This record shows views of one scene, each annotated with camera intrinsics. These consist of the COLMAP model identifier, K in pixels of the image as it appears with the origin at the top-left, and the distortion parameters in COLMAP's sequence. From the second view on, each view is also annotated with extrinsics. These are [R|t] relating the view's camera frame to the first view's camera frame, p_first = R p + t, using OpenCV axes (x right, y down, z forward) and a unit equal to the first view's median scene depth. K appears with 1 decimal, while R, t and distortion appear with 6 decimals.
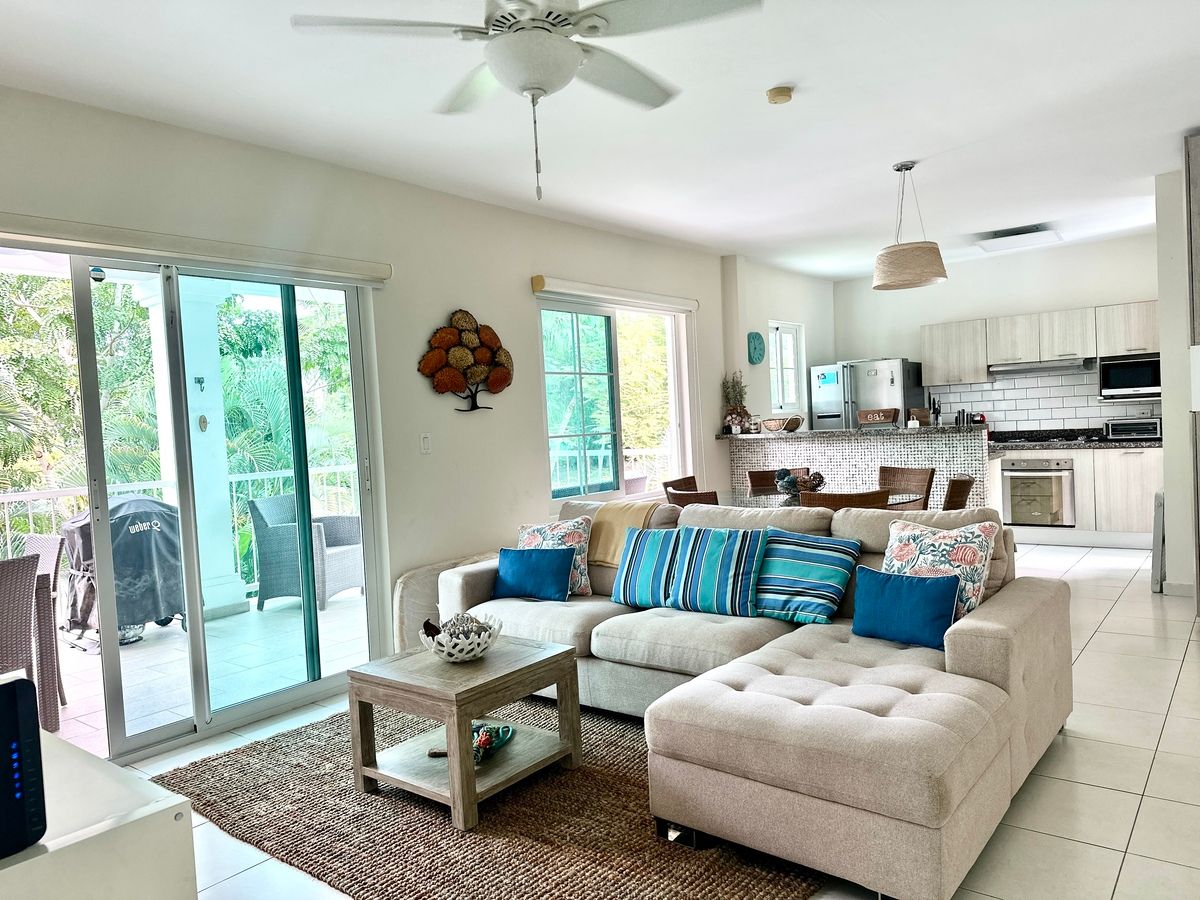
lens RADIAL K [[843.3, 0, 605.2], [0, 843.3, 459.6], [0, 0, 1]] dist [0.007570, -0.010141]
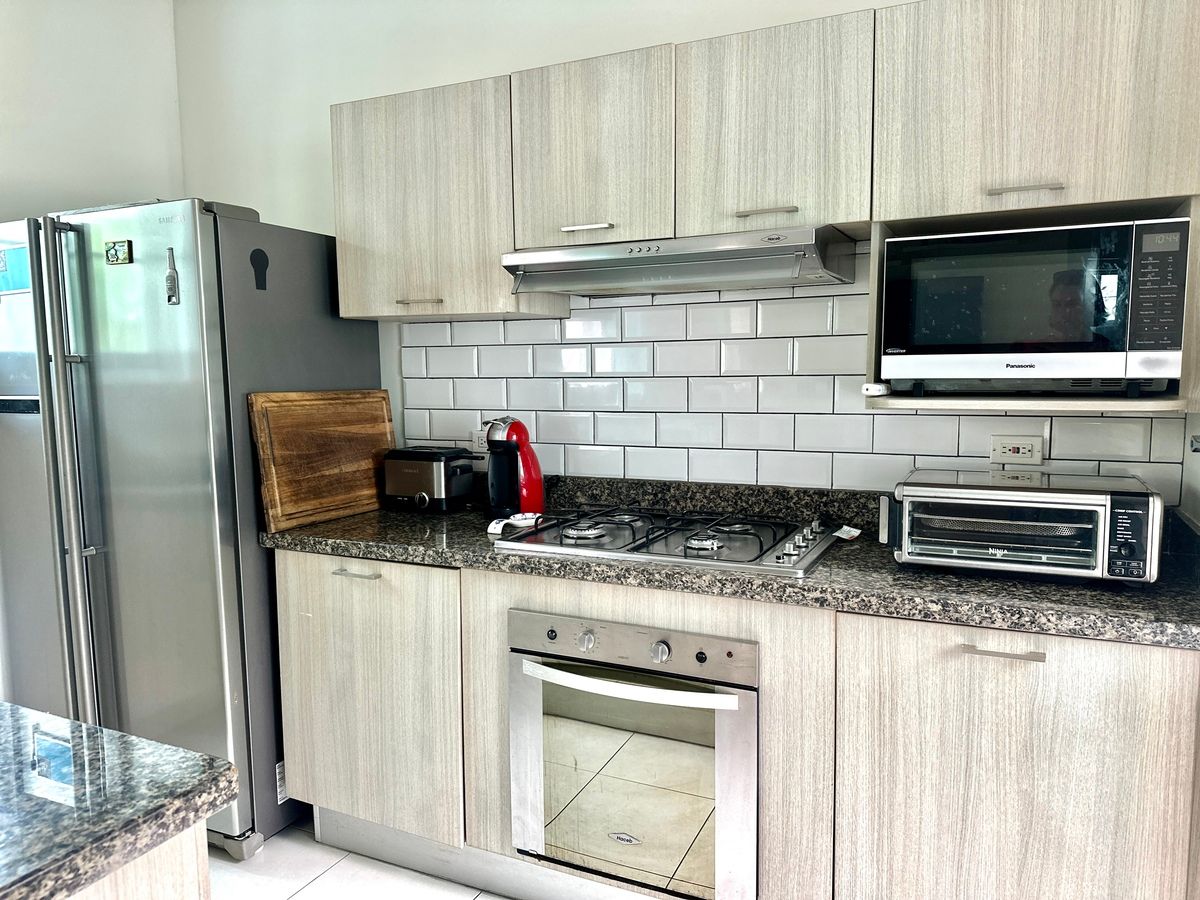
lens RADIAL K [[843.3, 0, 607.7], [0, 843.3, 465.4], [0, 0, 1]] dist [0.007570, -0.010141]
pose [[0.973883, 0.019748, 0.226190, 0.450599], [-0.032813, 0.997994, 0.054145, -0.060790], [-0.224667, -0.060153, 0.972577, 0.769055]]
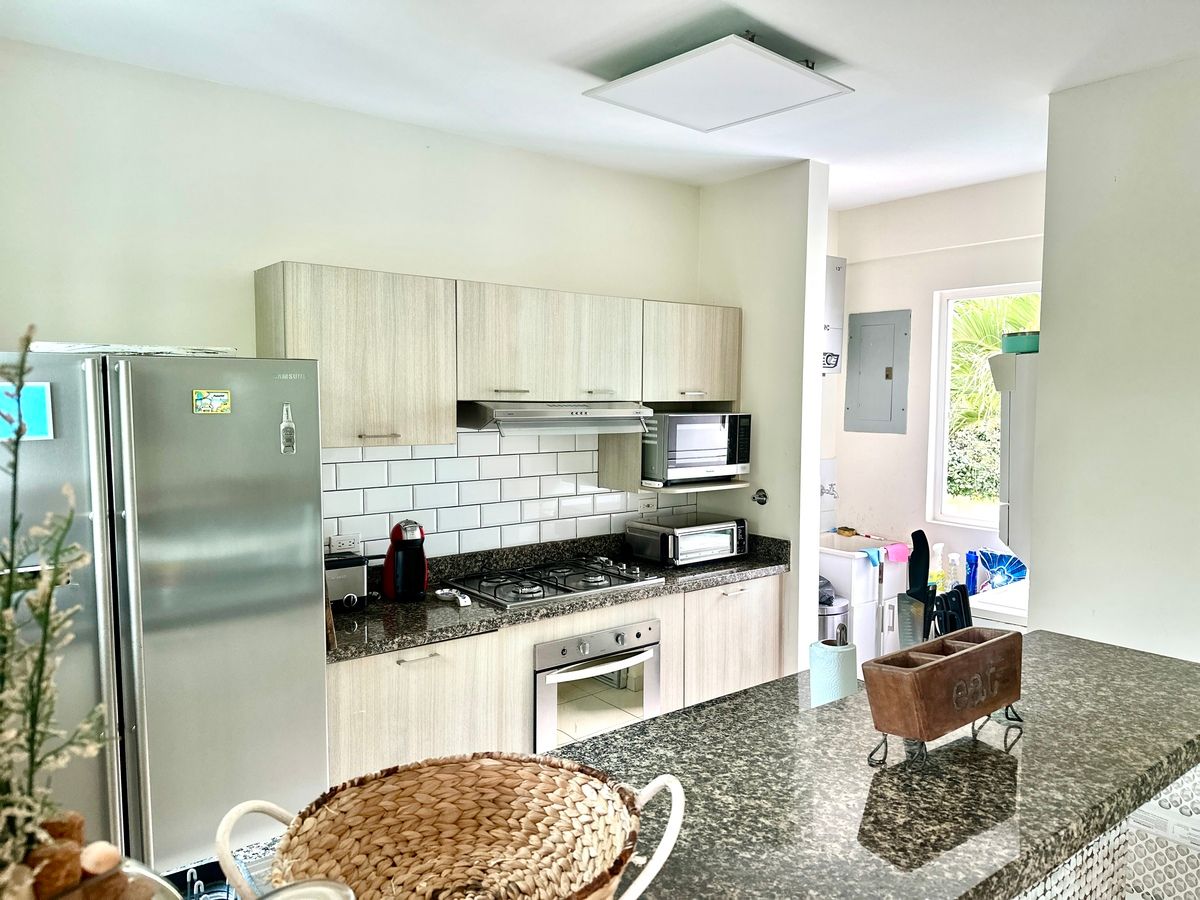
lens RADIAL K [[843.3, 0, 601.9], [0, 843.3, 448.4], [0, 0, 1]] dist [0.007570, -0.010141]
pose [[0.226778, -0.006591, 0.973924, 0.093777], [0.031972, 0.999489, -0.000681, -0.093480], [-0.973421, 0.031293, 0.226873, 0.906545]]
